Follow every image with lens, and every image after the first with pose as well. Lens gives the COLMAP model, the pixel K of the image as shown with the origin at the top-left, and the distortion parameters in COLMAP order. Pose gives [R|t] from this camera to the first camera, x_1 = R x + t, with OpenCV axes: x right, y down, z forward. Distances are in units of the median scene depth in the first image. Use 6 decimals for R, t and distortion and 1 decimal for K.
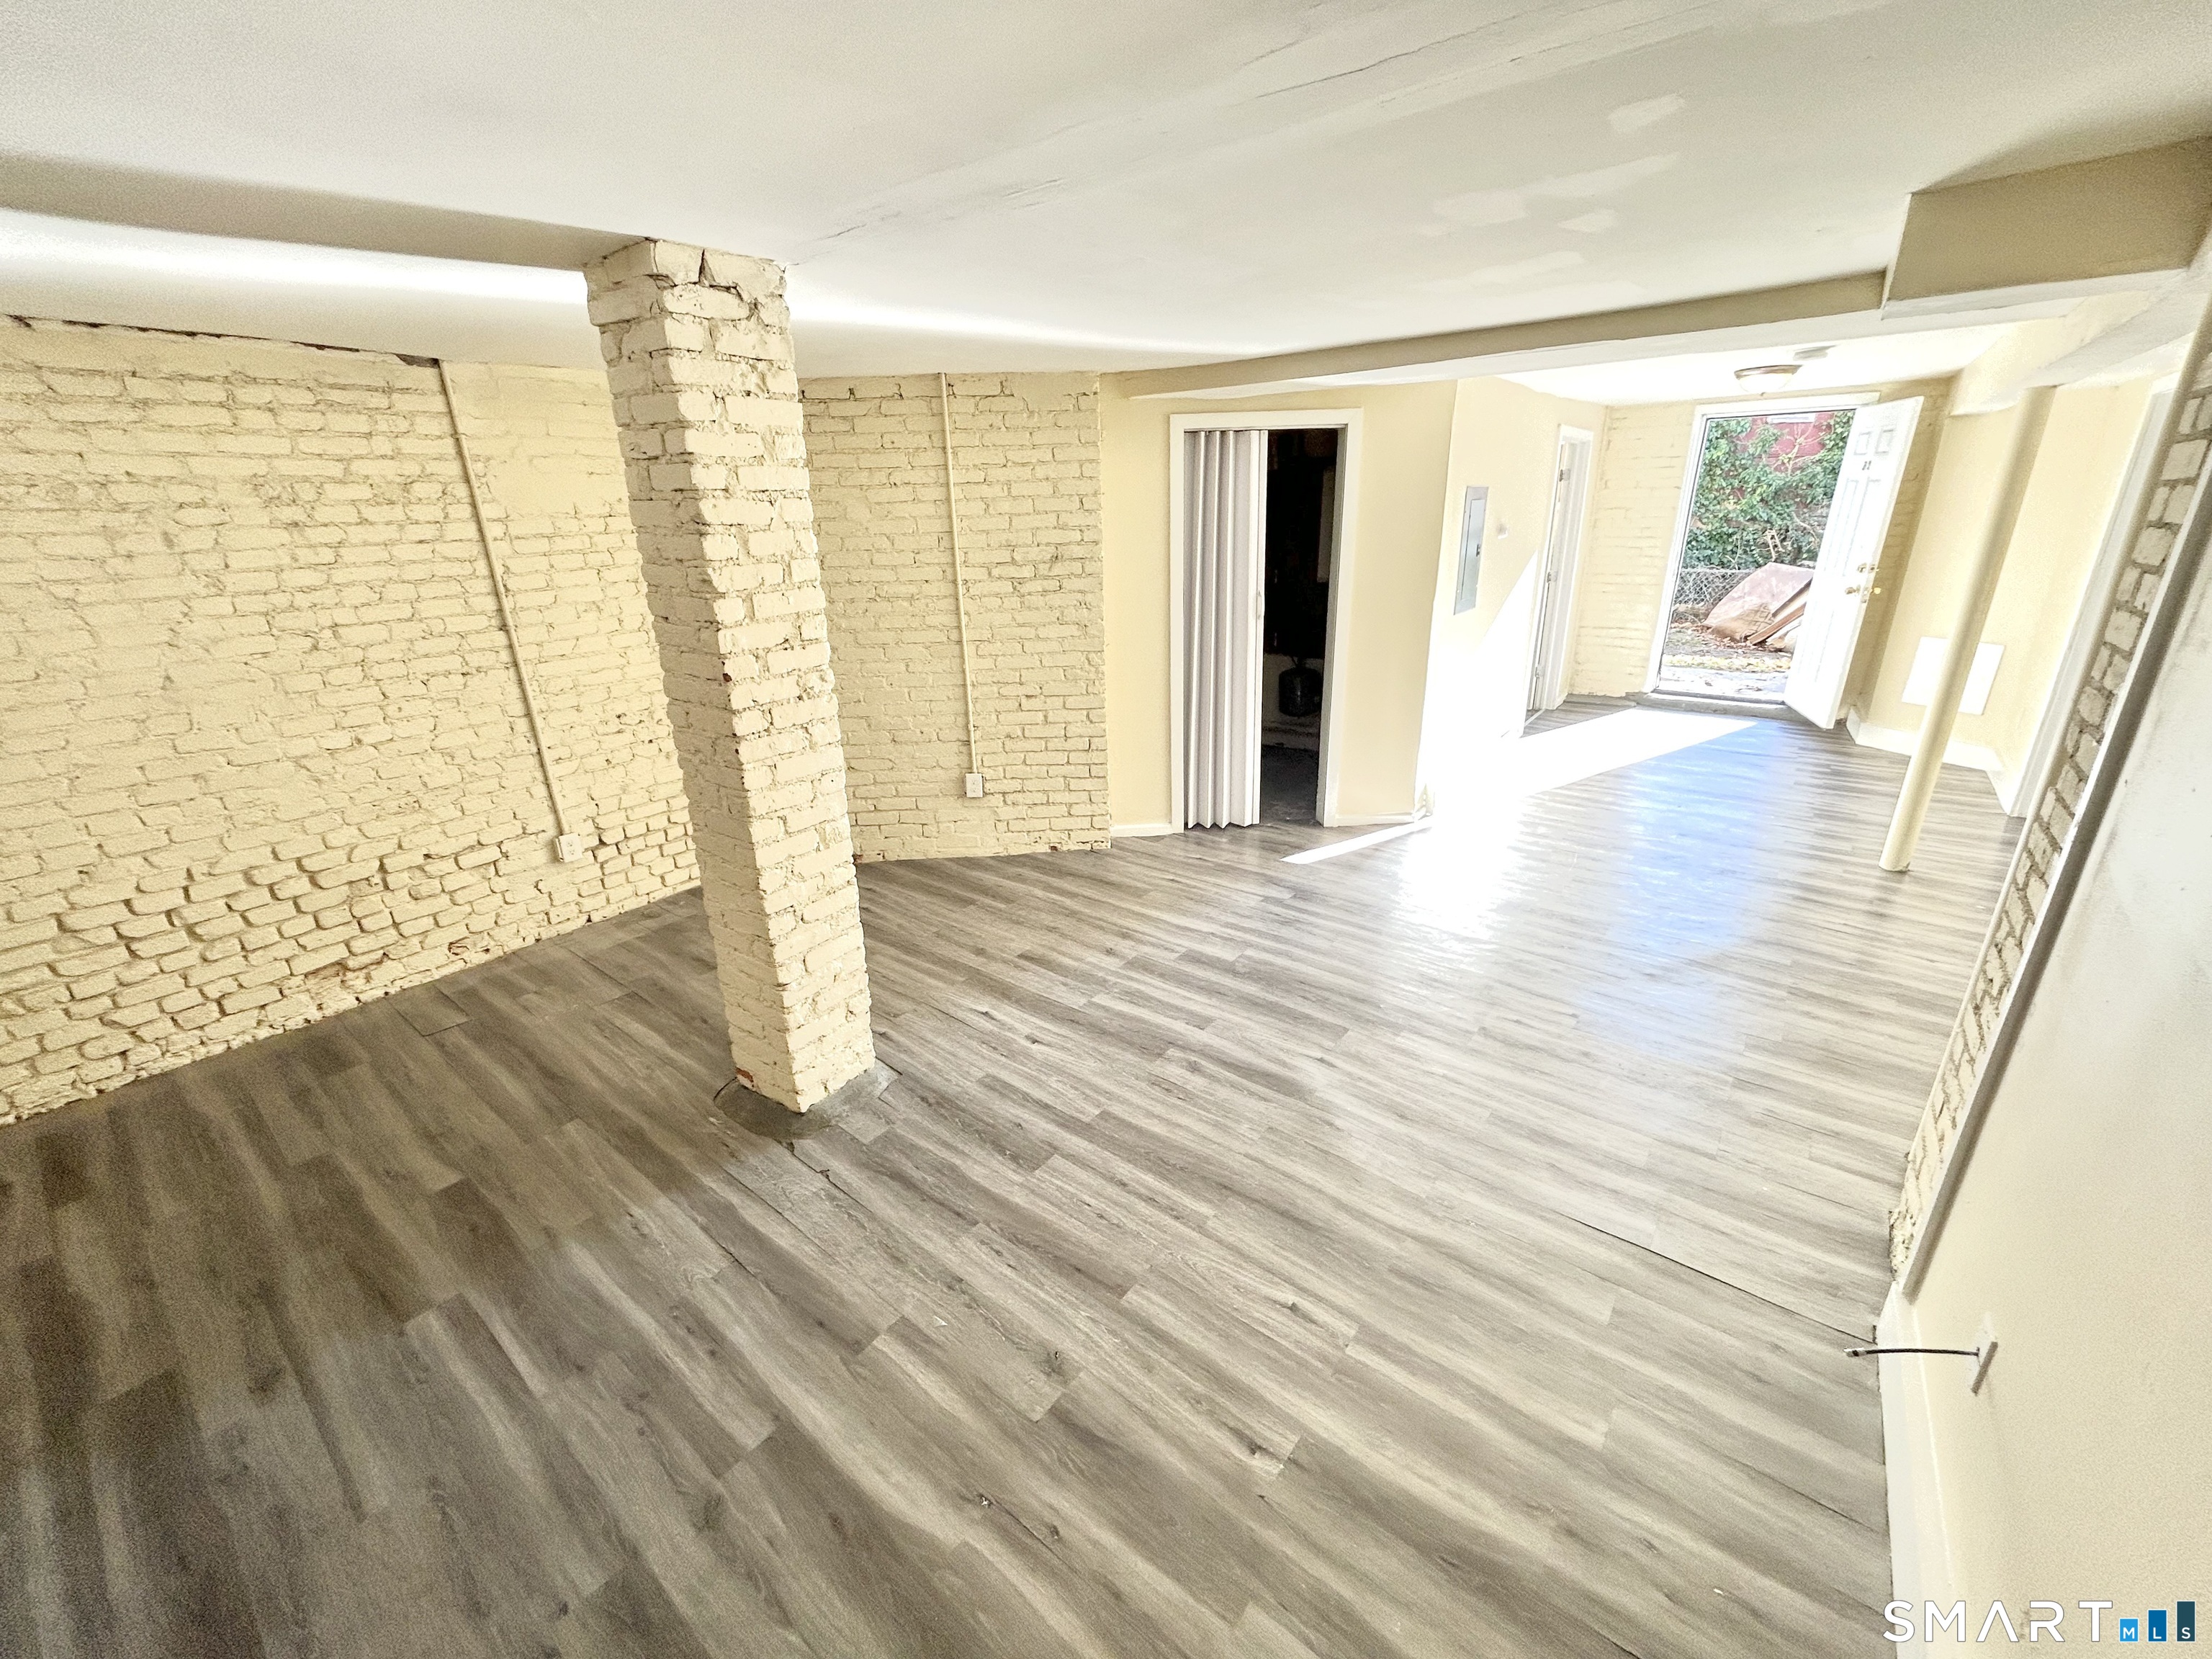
lens RADIAL K [[887.3, 0, 1102.1], [0, 887.3, 829.1], [0, 0, 1]] dist [-0.001825, 0.000571]
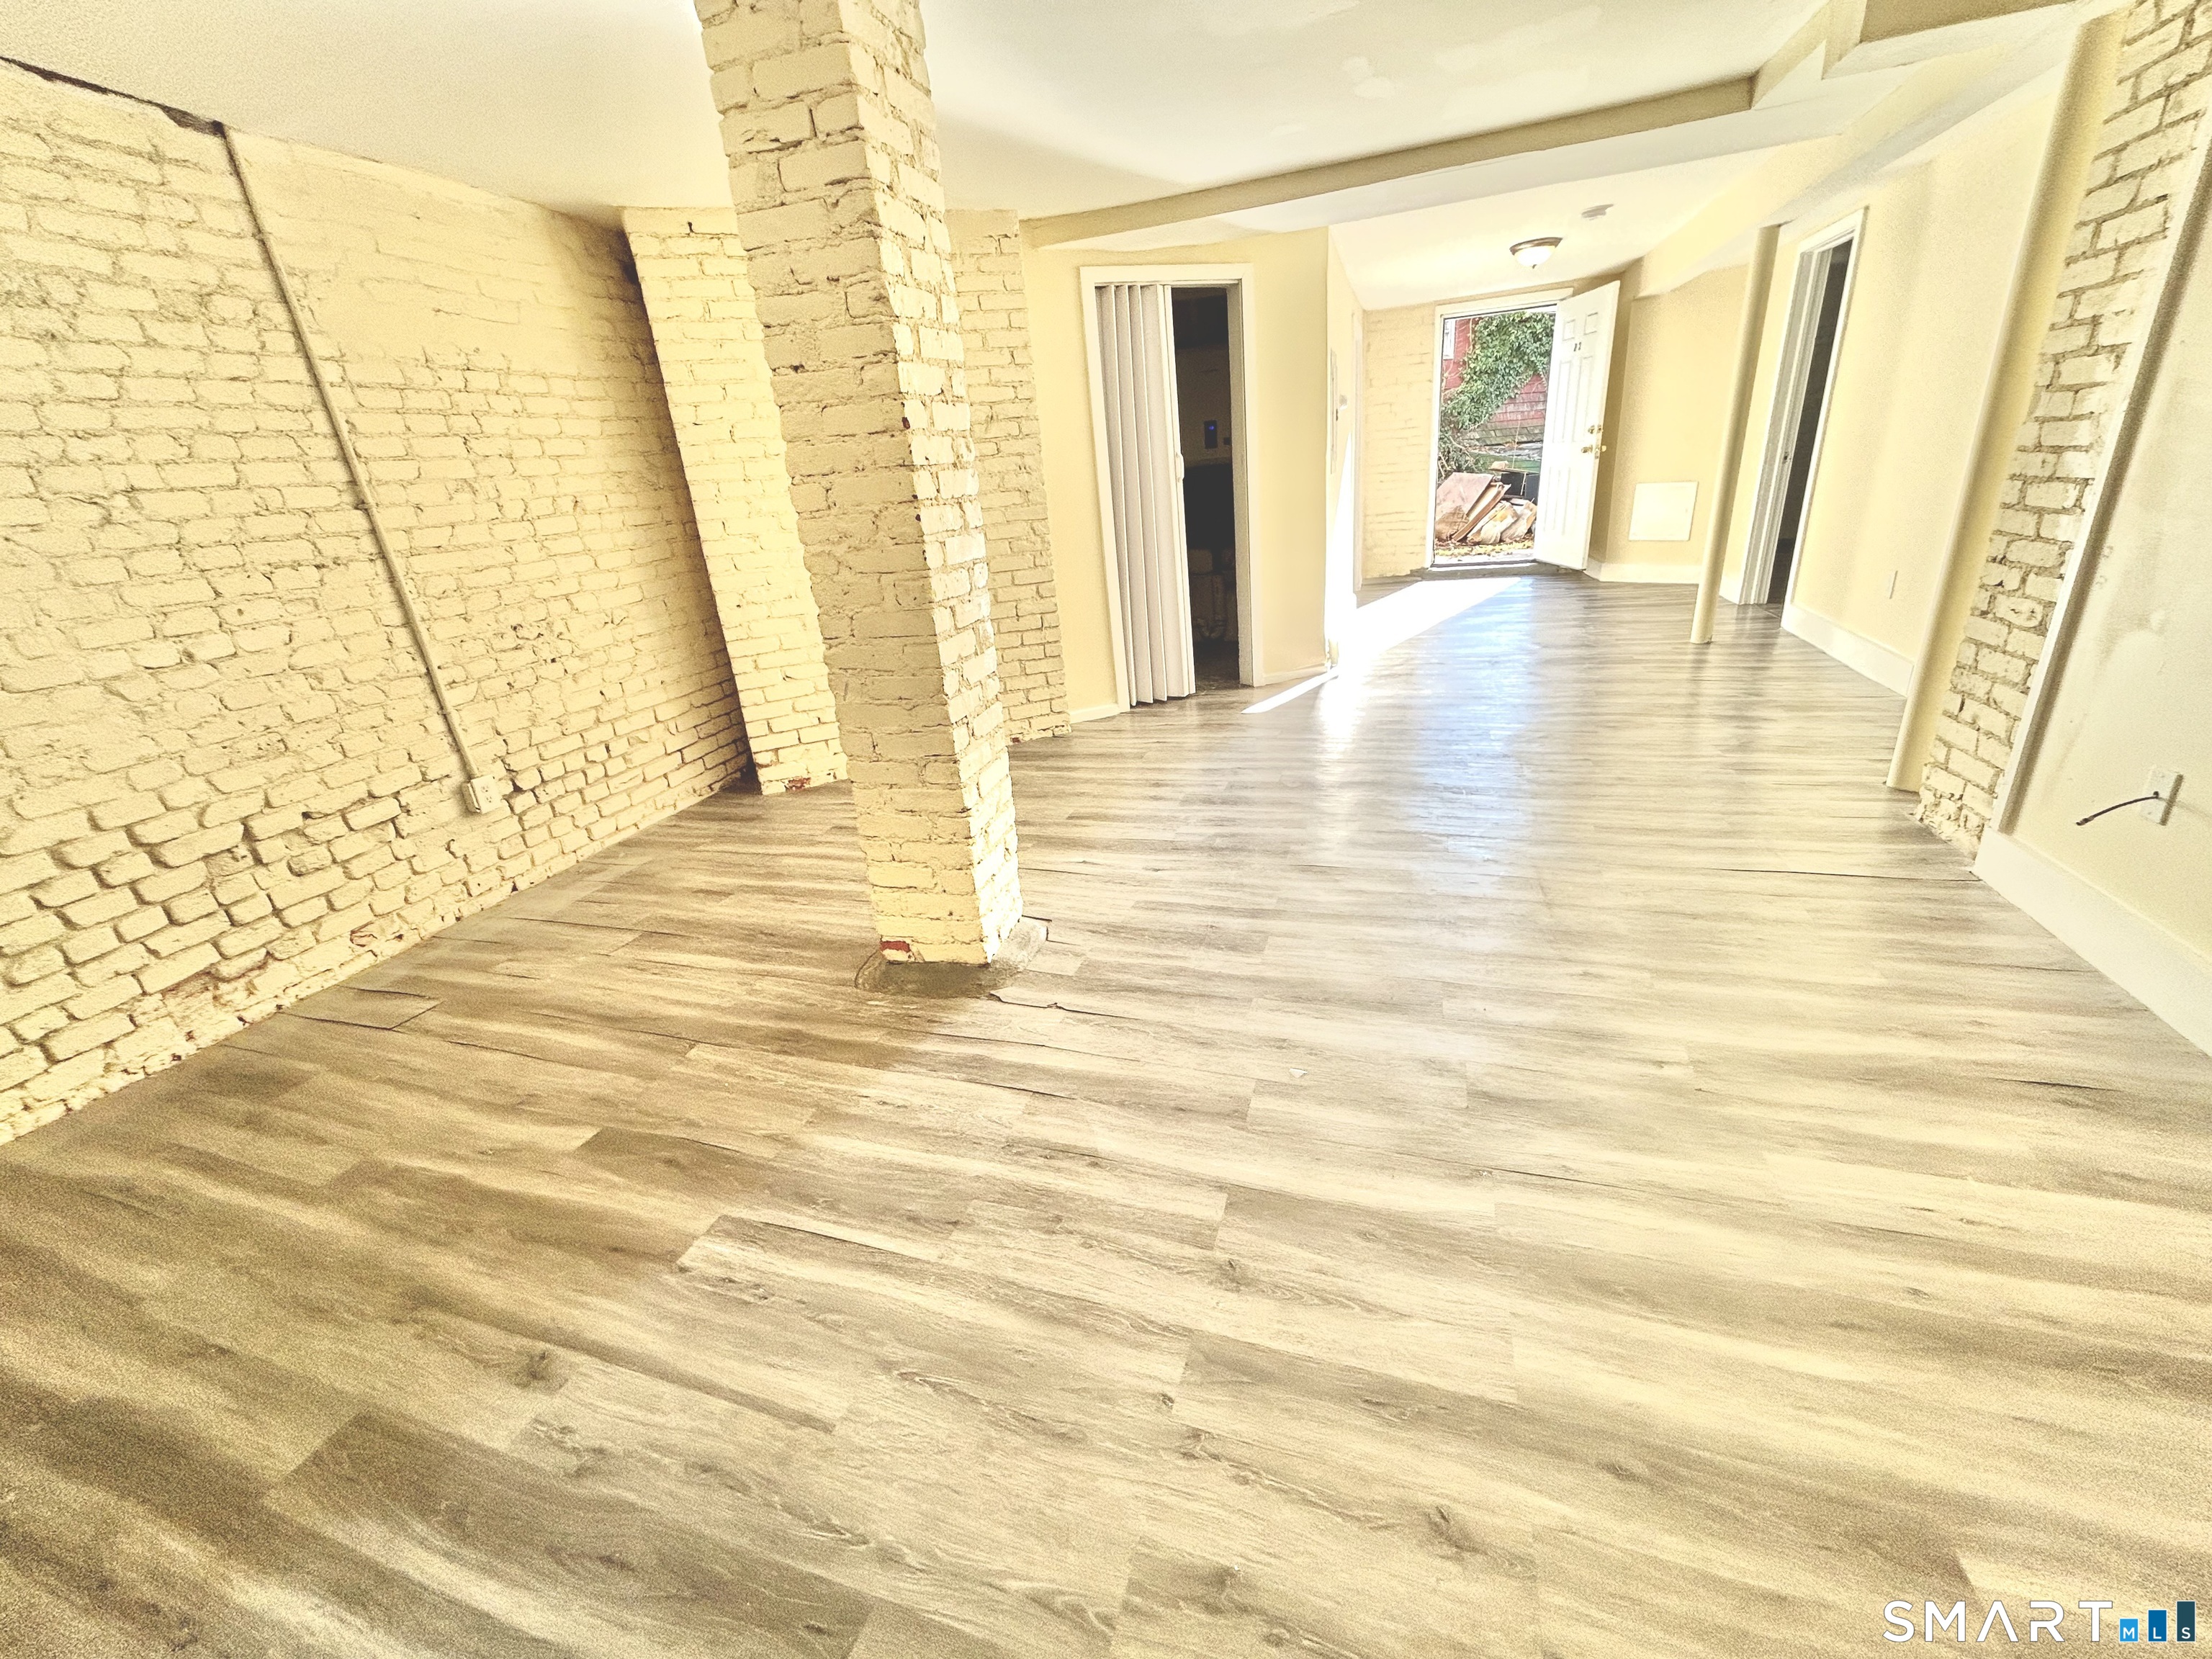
lens RADIAL K [[887.3, 0, 1108.0], [0, 887.3, 826.3], [0, 0, 1]] dist [-0.001825, 0.000571]
pose [[0.939288, -0.177028, 0.293938, -0.374262], [0.174911, 0.984007, 0.033698, 0.142616], [-0.295203, 0.019761, 0.955230, 0.094160]]
